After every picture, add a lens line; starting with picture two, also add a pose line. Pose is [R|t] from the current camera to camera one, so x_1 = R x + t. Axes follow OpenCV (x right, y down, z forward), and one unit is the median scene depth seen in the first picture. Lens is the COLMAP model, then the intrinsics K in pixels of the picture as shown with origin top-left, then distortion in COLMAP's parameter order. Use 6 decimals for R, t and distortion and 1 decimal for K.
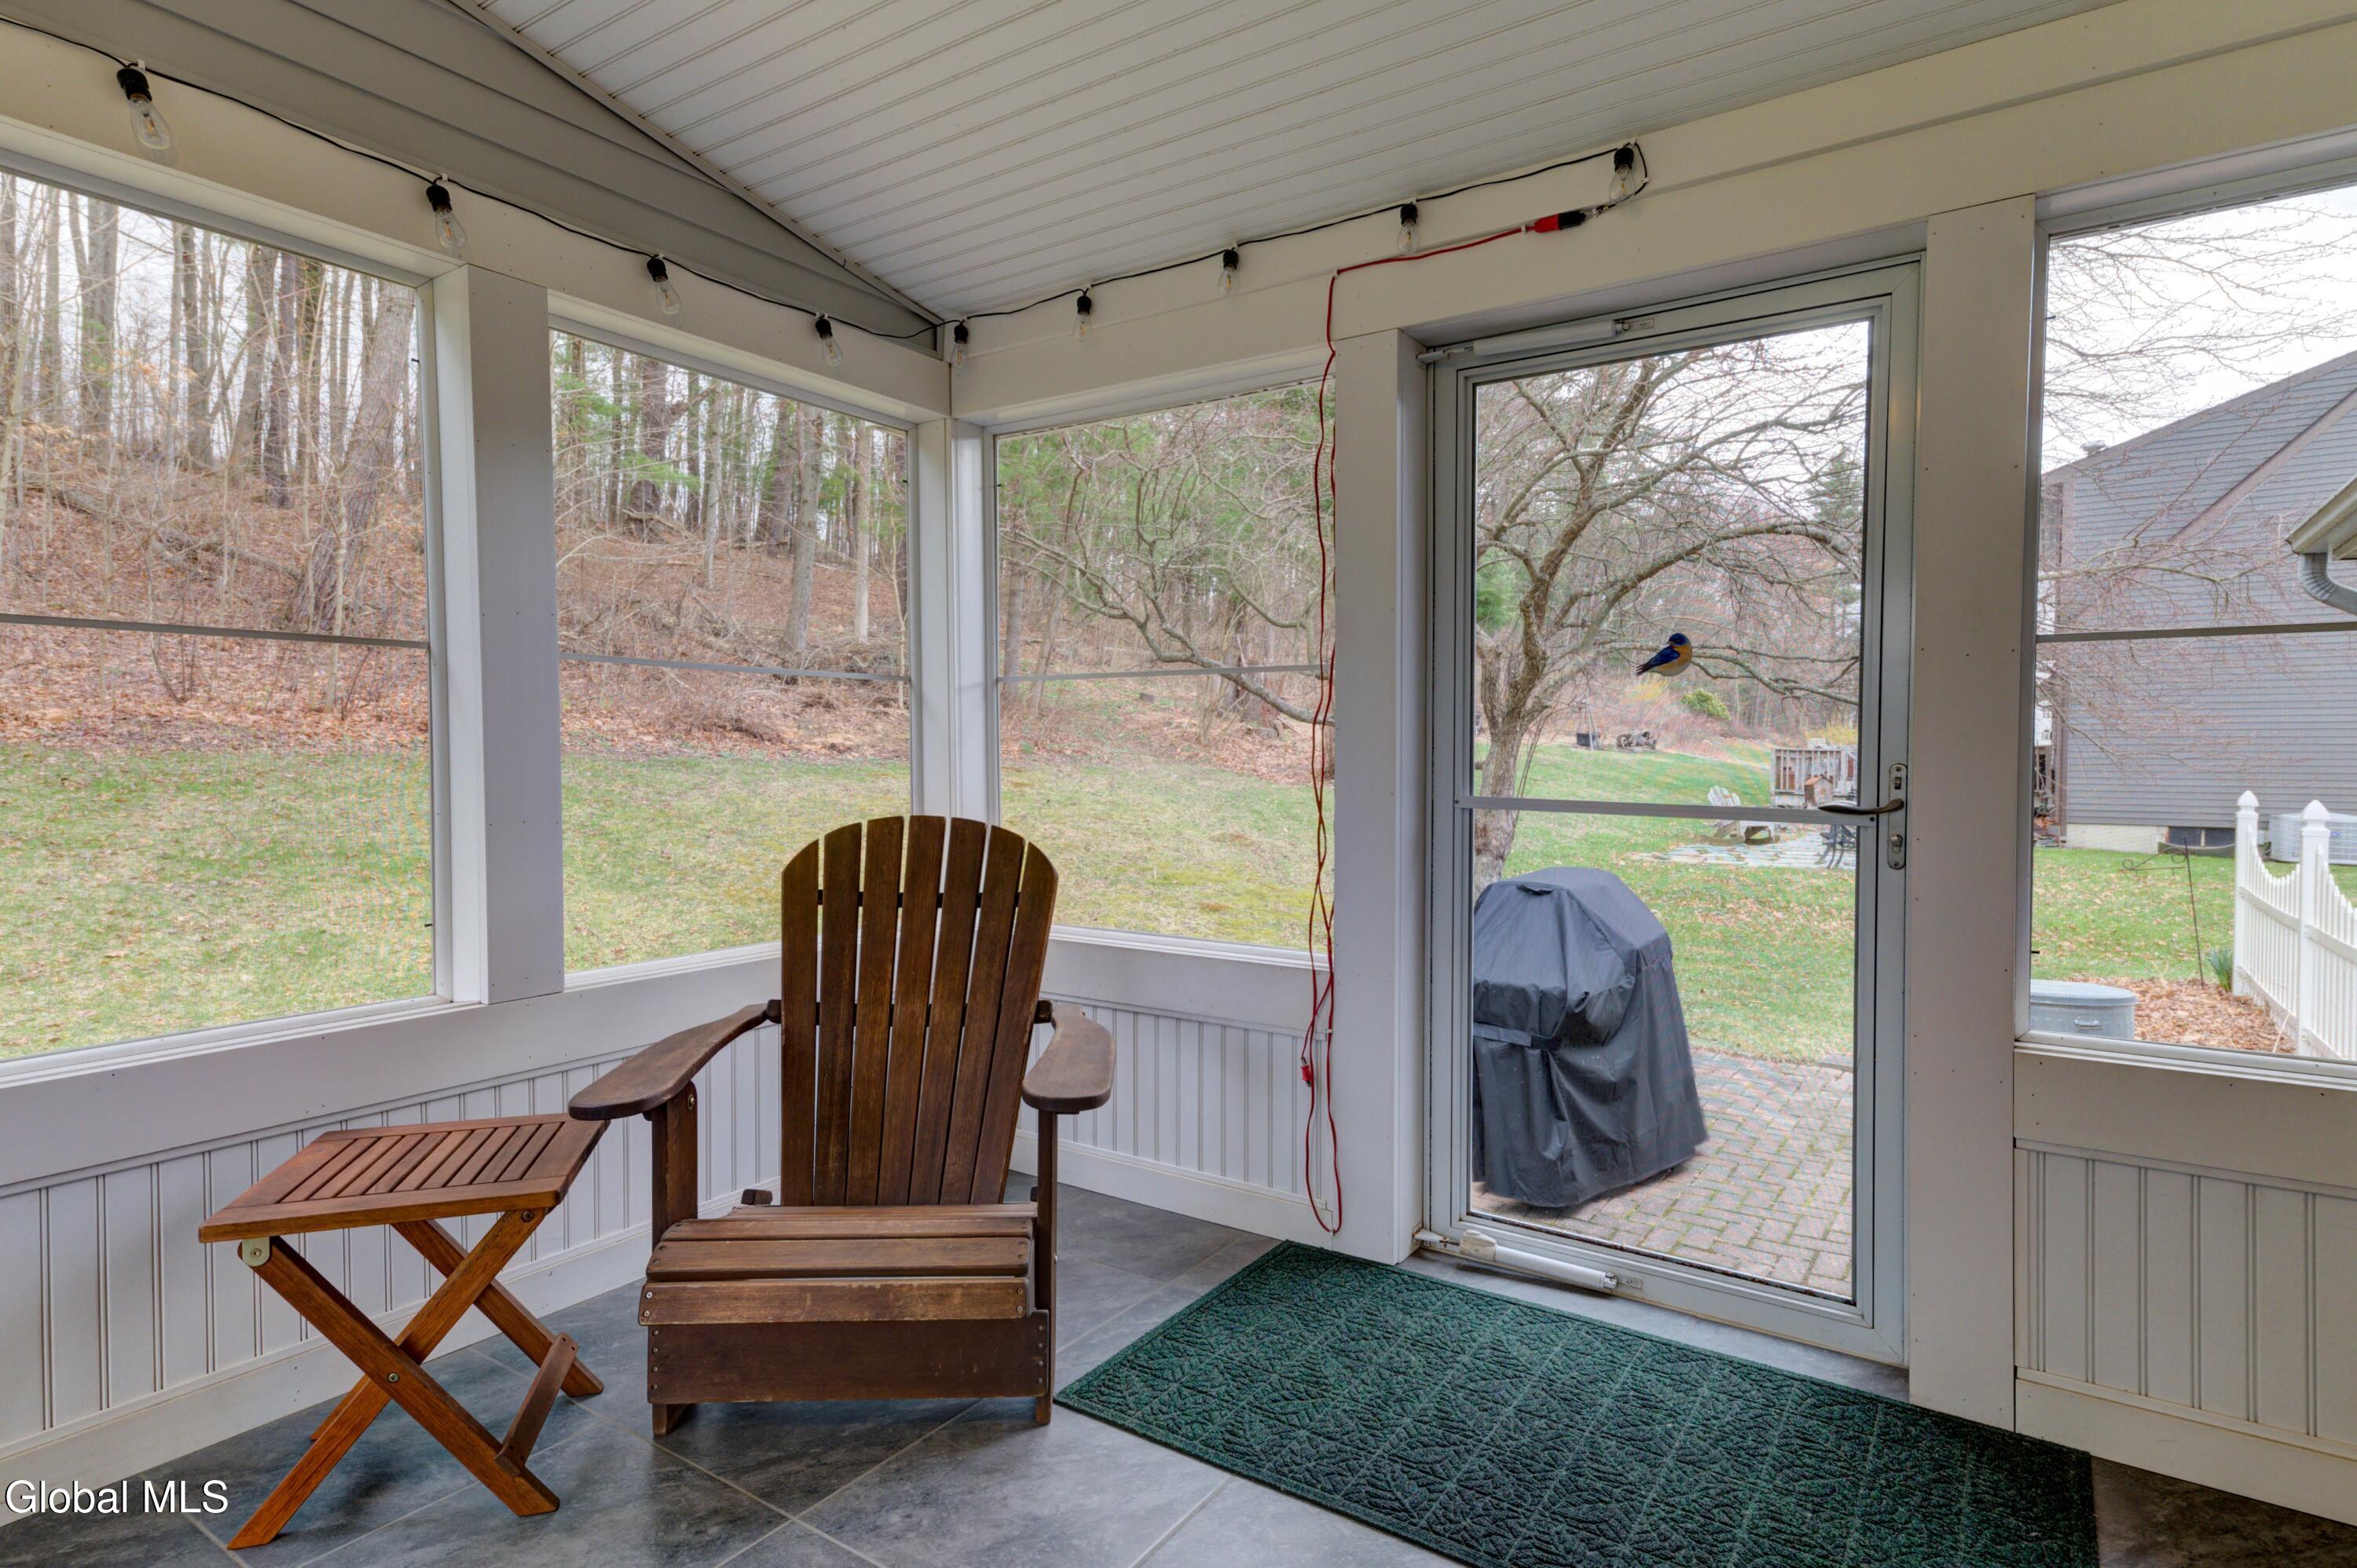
lens RADIAL K [[1236.6, 0, 1173.2], [0, 1236.6, 777.5], [0, 0, 1]] dist [0.016539, 0.003631]
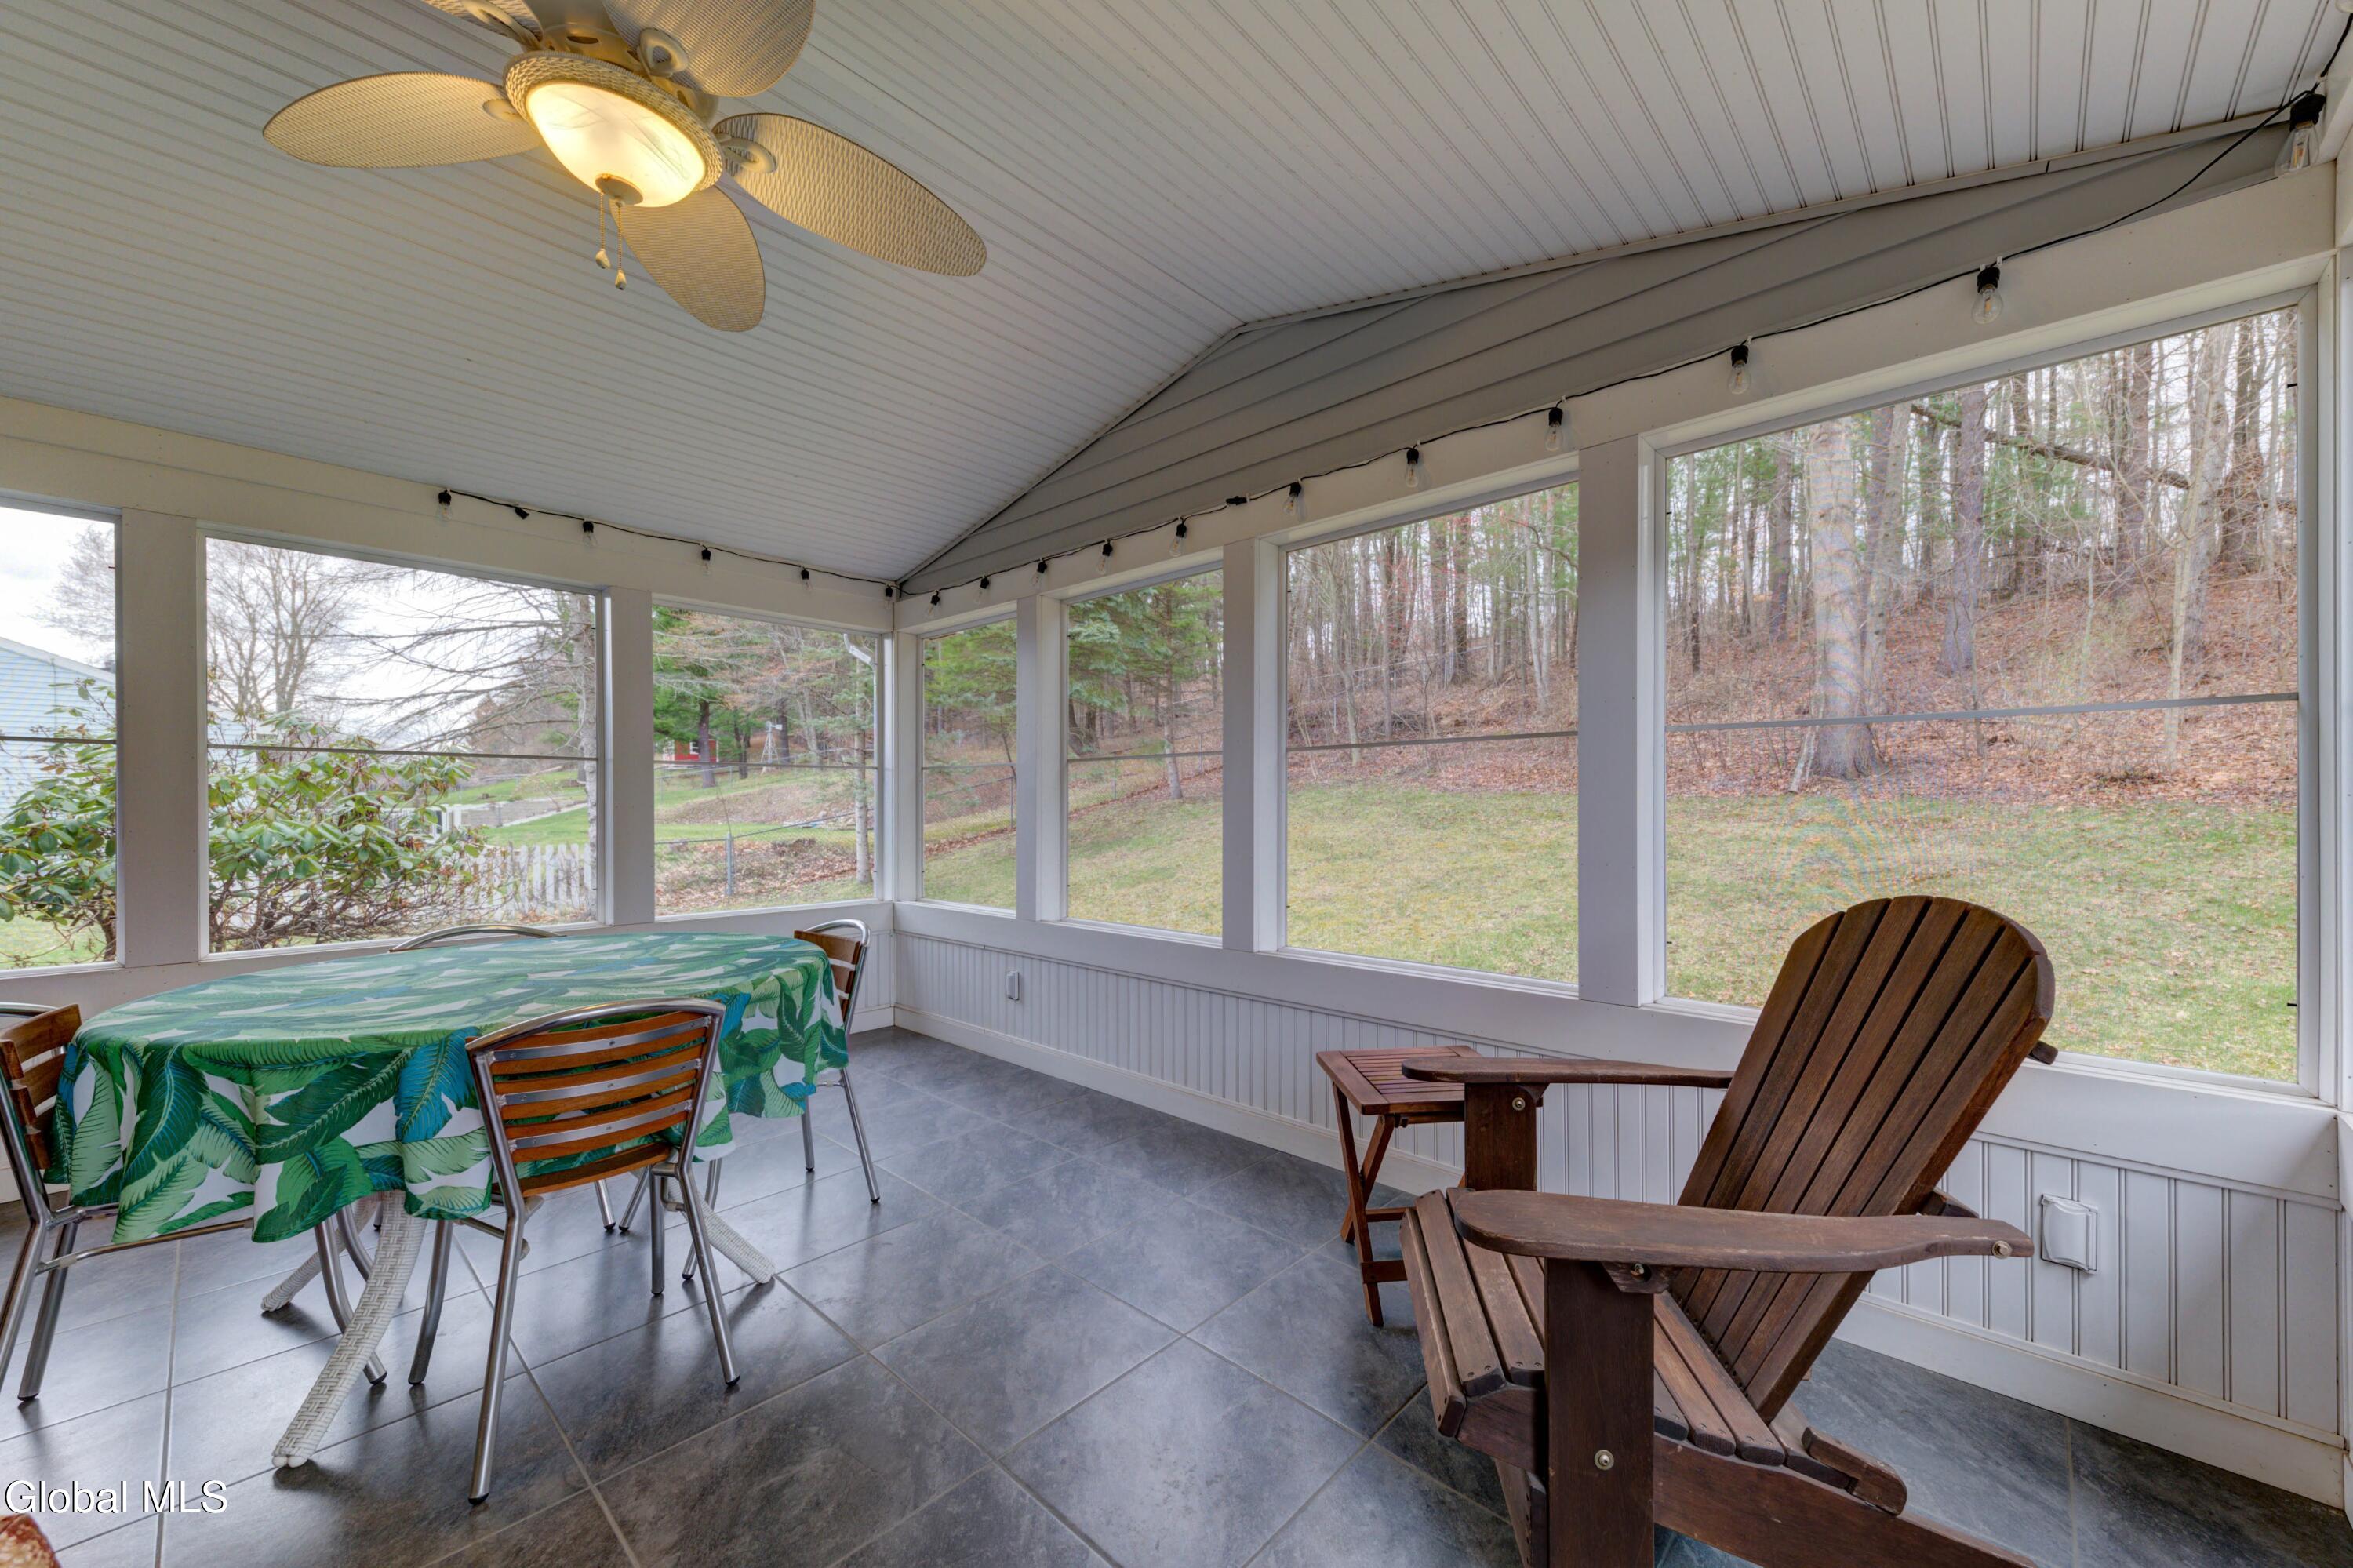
lens RADIAL K [[885.4, 0, 1171.9], [0, 885.4, 799.4], [0, 0, 1]] dist [0.001876, -0.000609]
pose [[-0.171872, -0.009196, -0.985076, 1.158871], [-0.023478, 0.999711, -0.005236, -0.040077], [0.984839, 0.022228, -0.172038, 1.834603]]
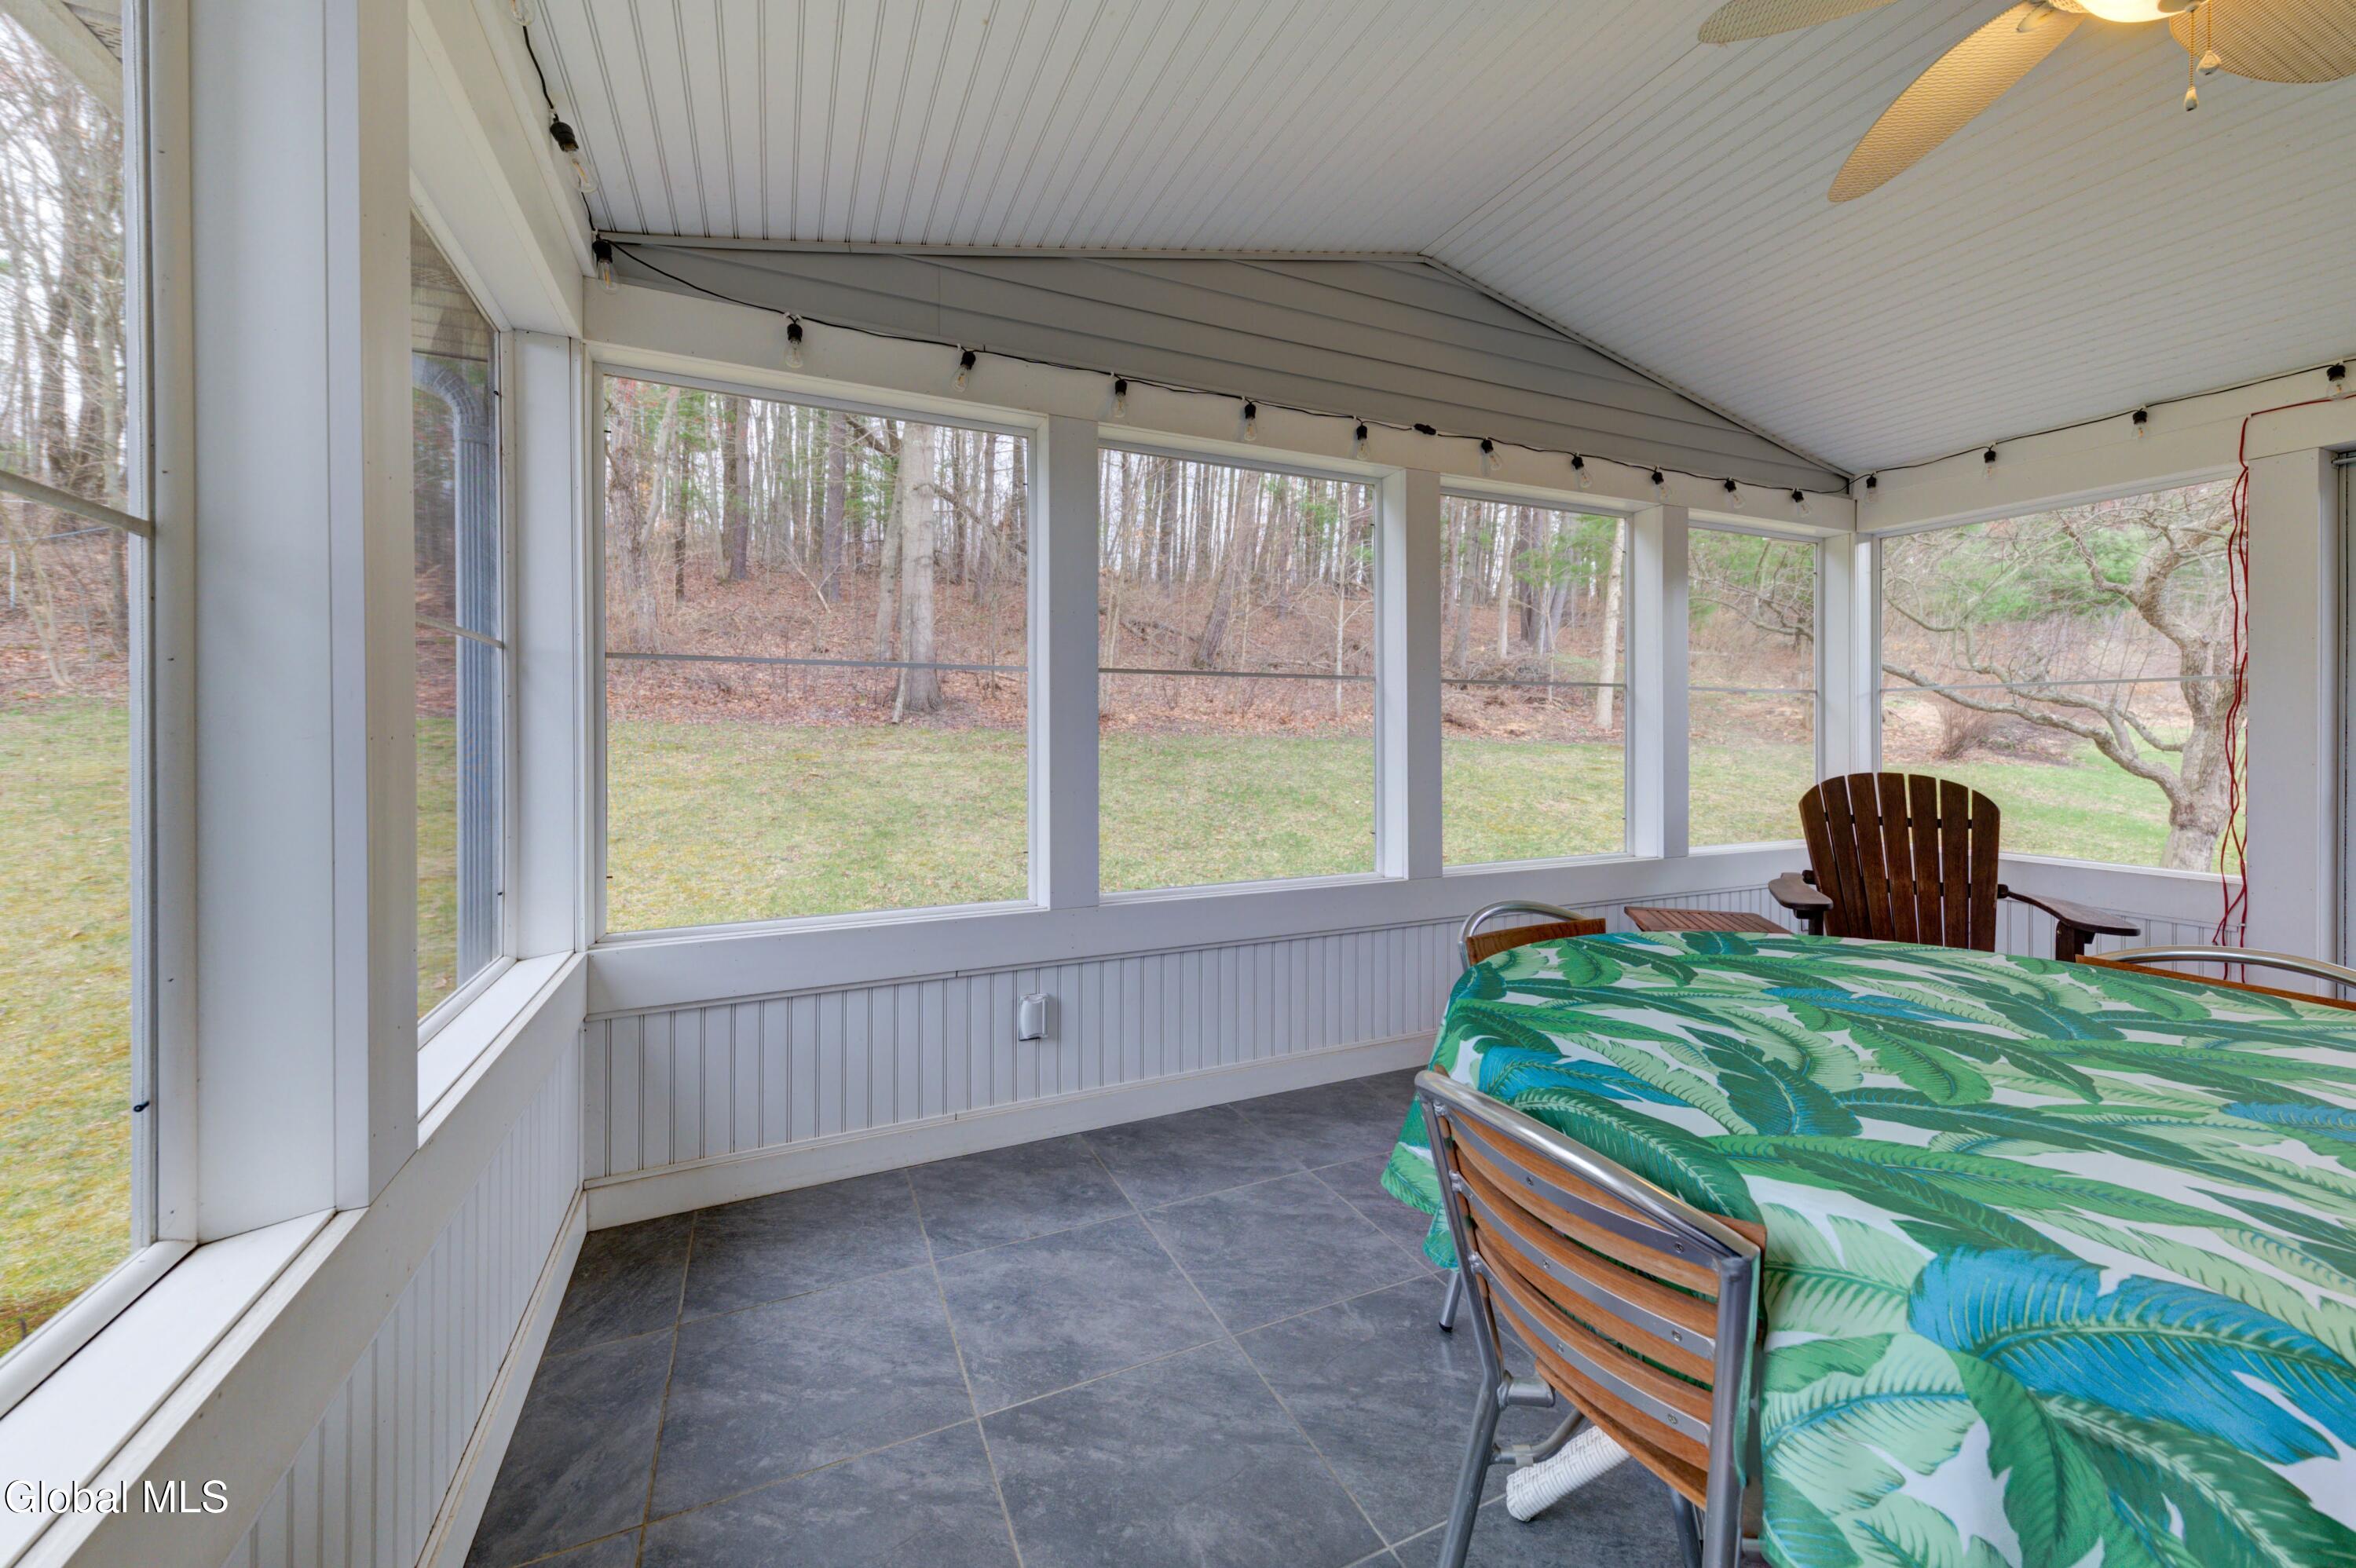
lens RADIAL K [[886.4, 0, 1164.3], [0, 886.4, 733.9], [0, 0, 1]] dist [0.001876, -0.000609]
pose [[0.844308, -0.003779, -0.535845, -0.313349], [-0.008492, 0.999755, -0.020431, 0.008603], [0.535791, 0.021800, 0.844069, -0.464214]]
